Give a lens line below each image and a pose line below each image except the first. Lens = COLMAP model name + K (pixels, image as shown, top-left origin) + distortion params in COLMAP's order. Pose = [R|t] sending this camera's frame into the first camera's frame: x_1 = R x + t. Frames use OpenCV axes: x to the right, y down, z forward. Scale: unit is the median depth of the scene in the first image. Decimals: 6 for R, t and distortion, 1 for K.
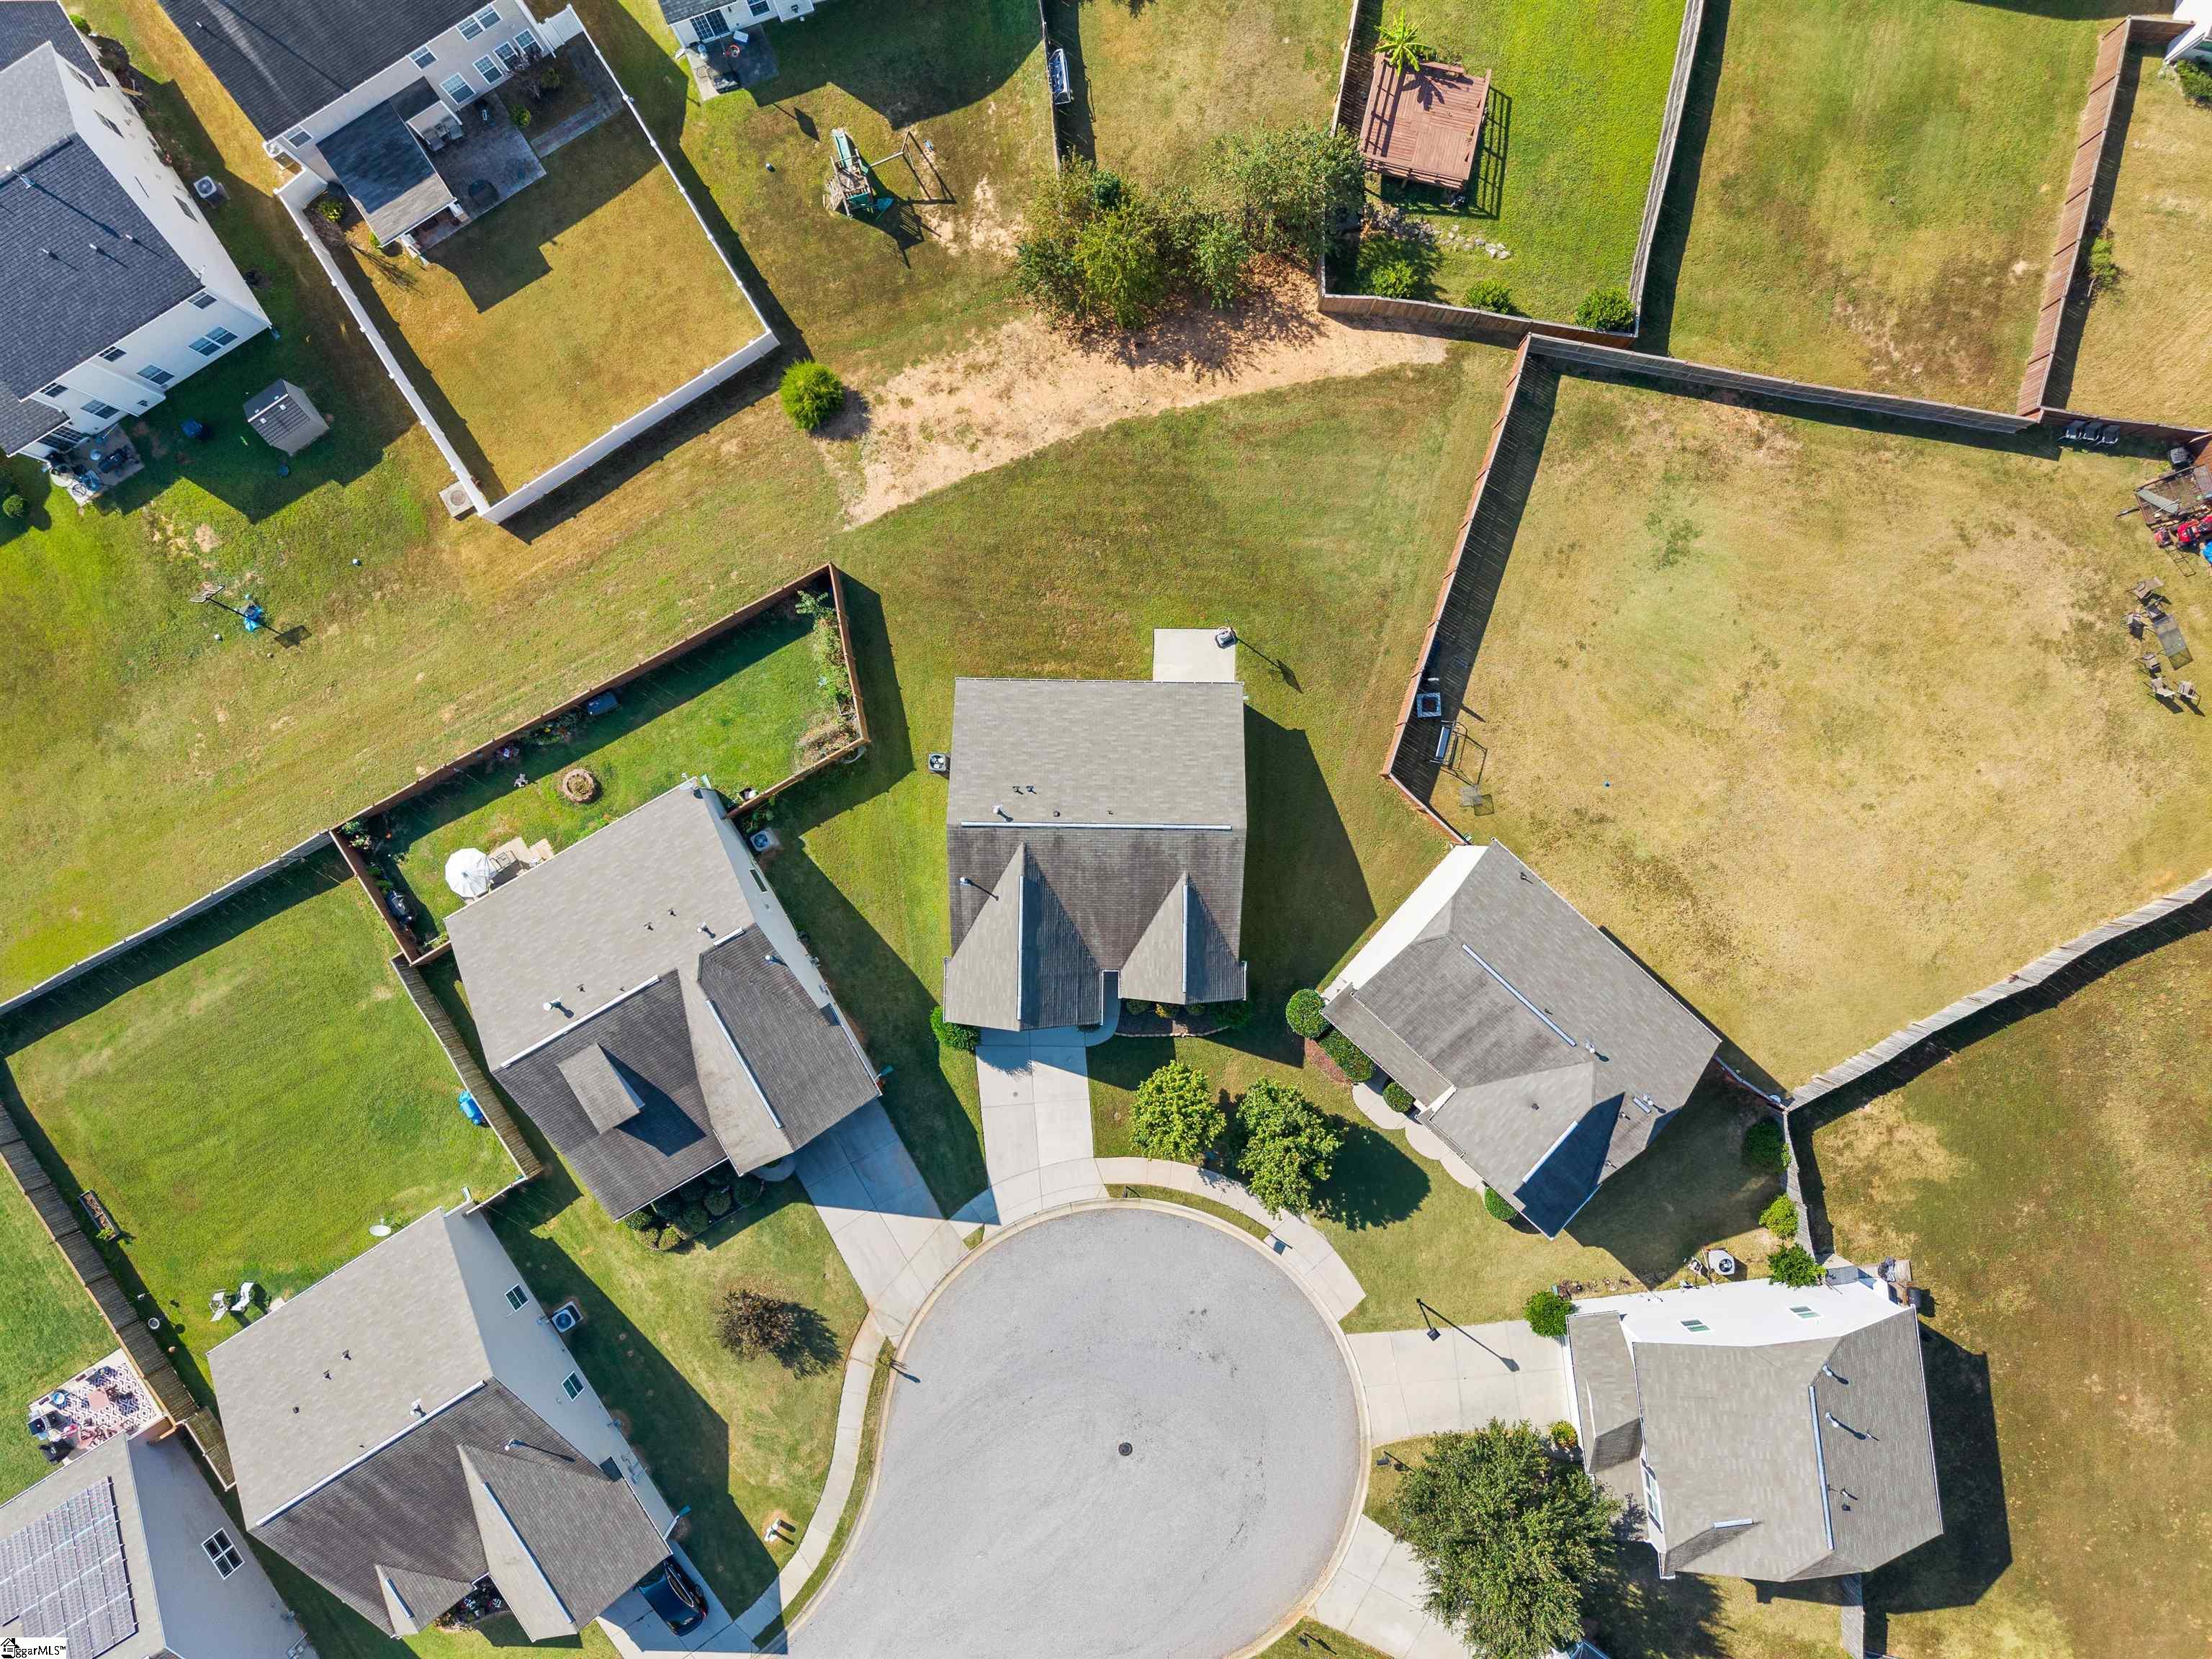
lens RADIAL K [[1559.1, 0, 1103.3], [0, 1559.1, 828.0], [0, 0, 1]] dist [0.012011, -0.002034]
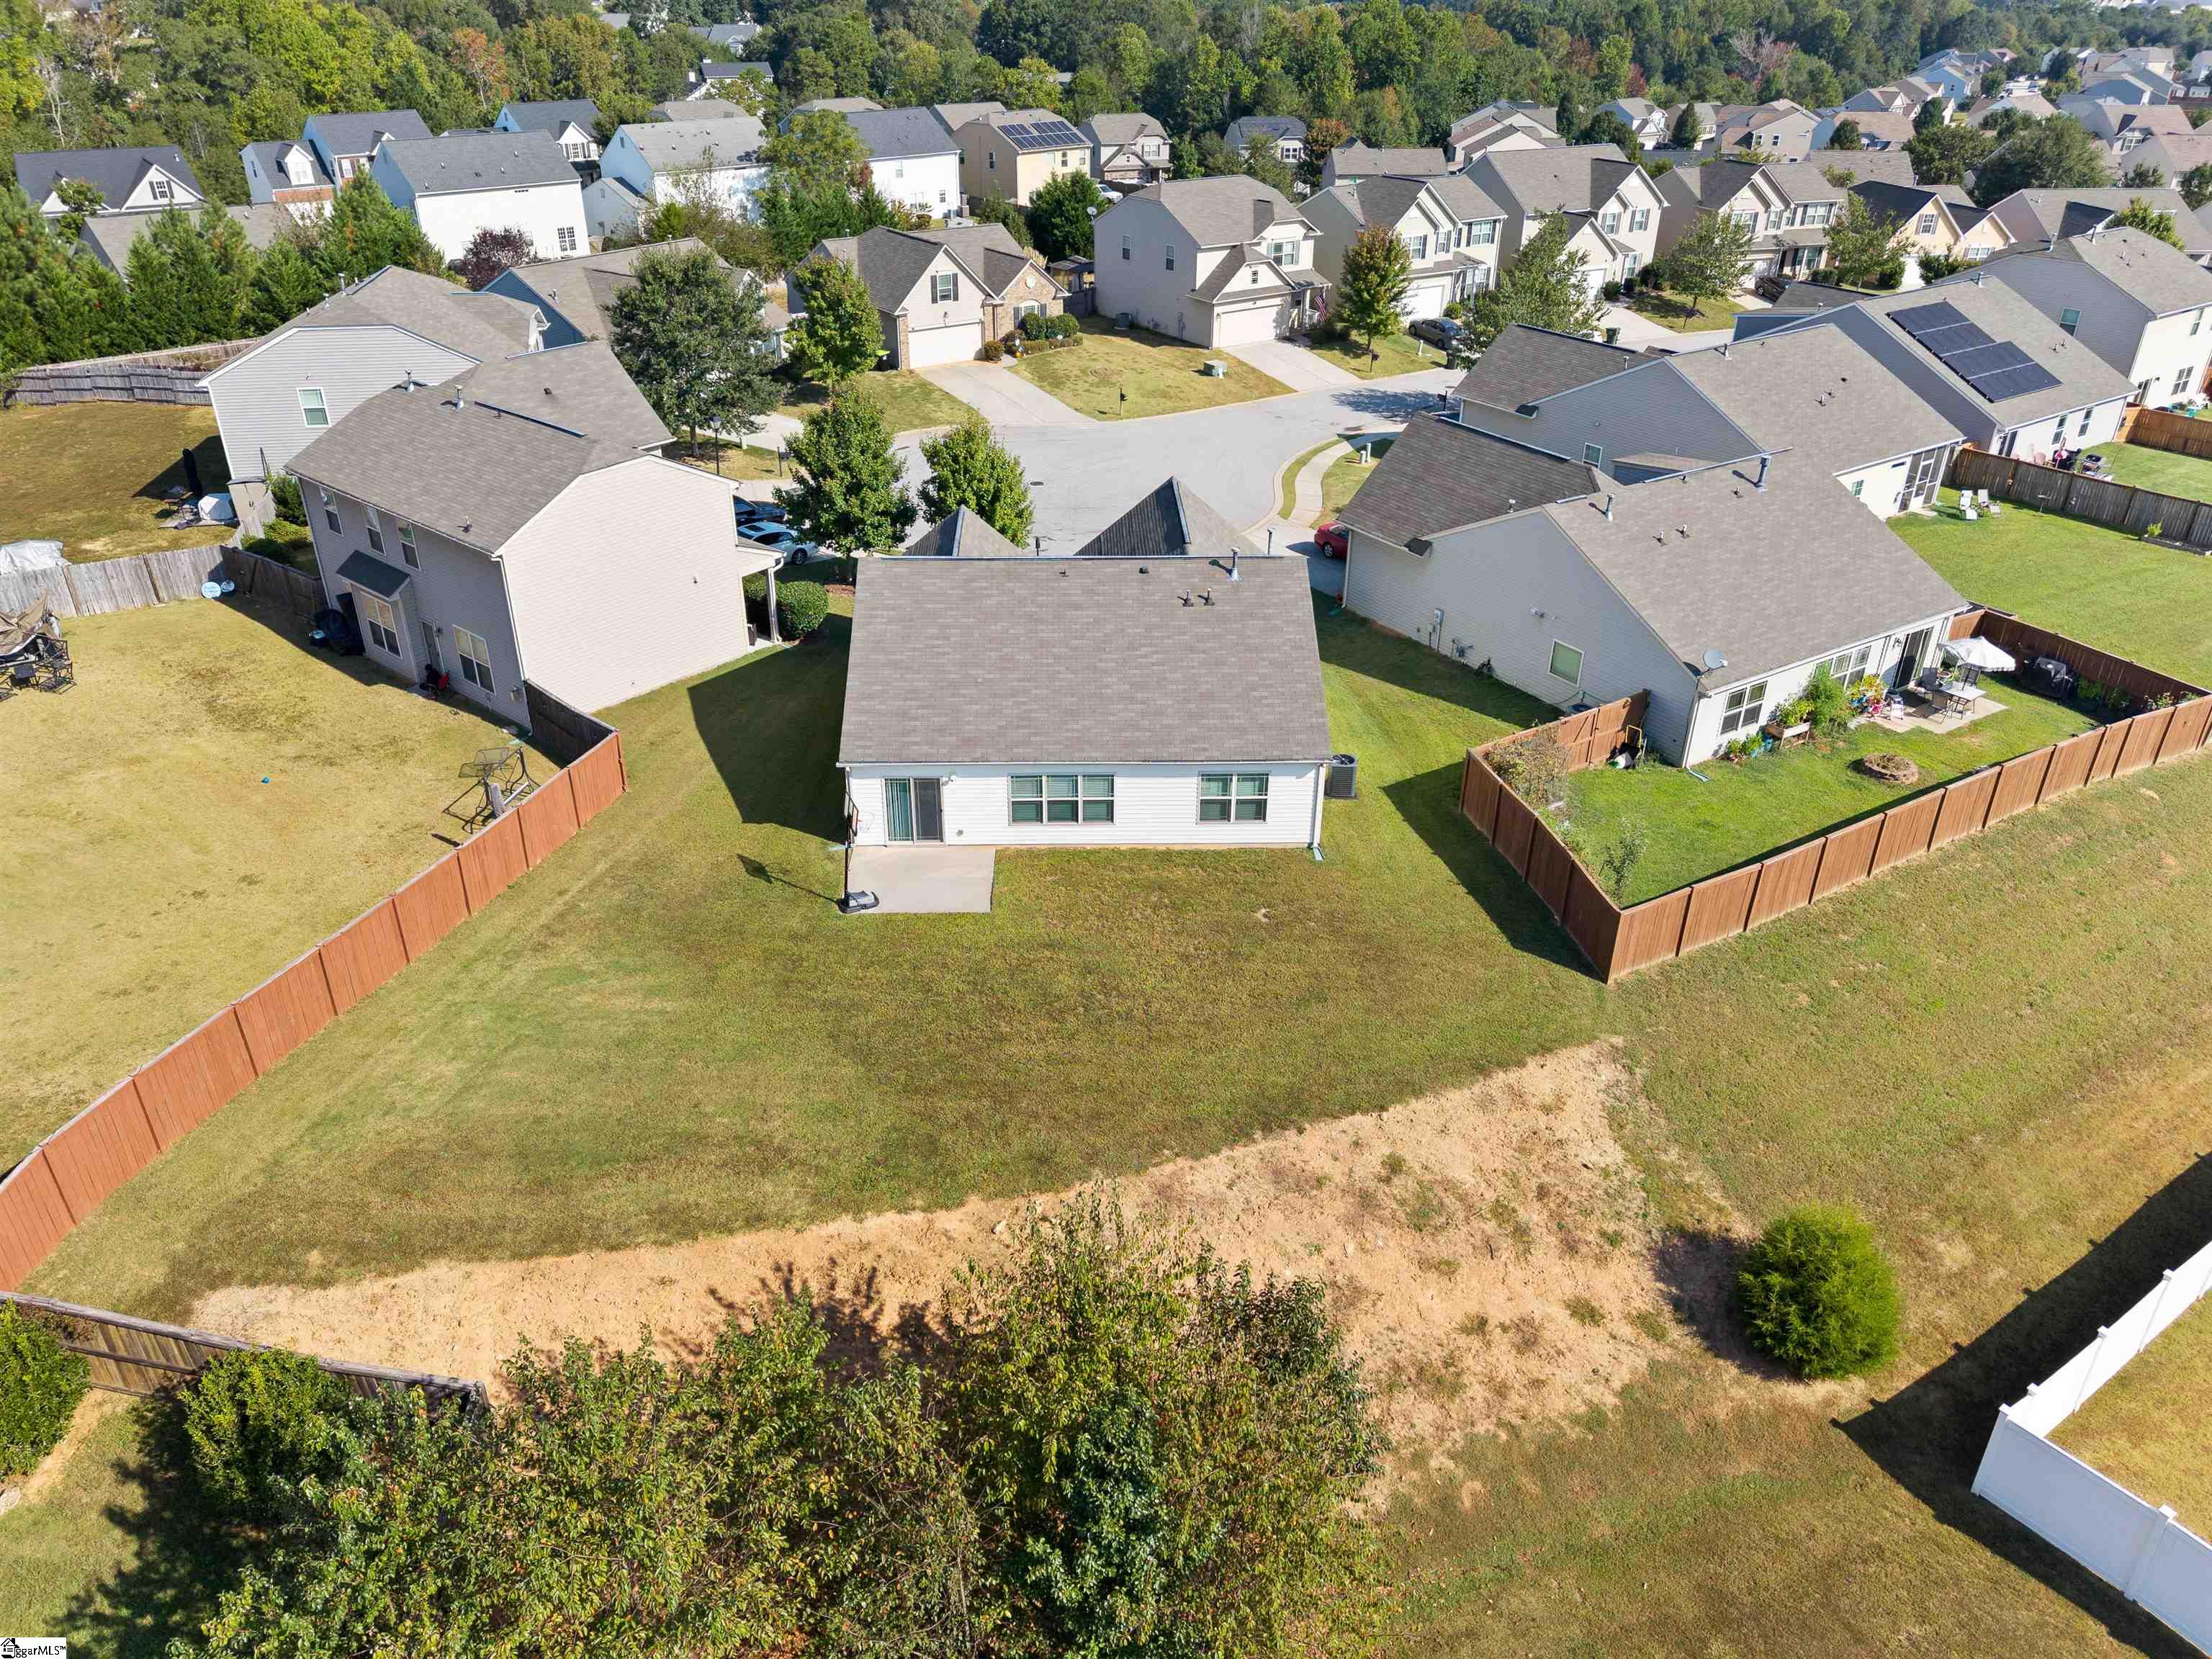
lens RADIAL K [[1559.1, 0, 1099.8], [0, 1559.1, 831.3], [0, 0, 1]] dist [0.012011, -0.002034]
pose [[-0.999213, 0.016784, -0.035945, 0.013362], [-0.039656, -0.446839, 0.893735, -0.594853], [-0.001061, 0.894457, 0.447153, 0.725905]]
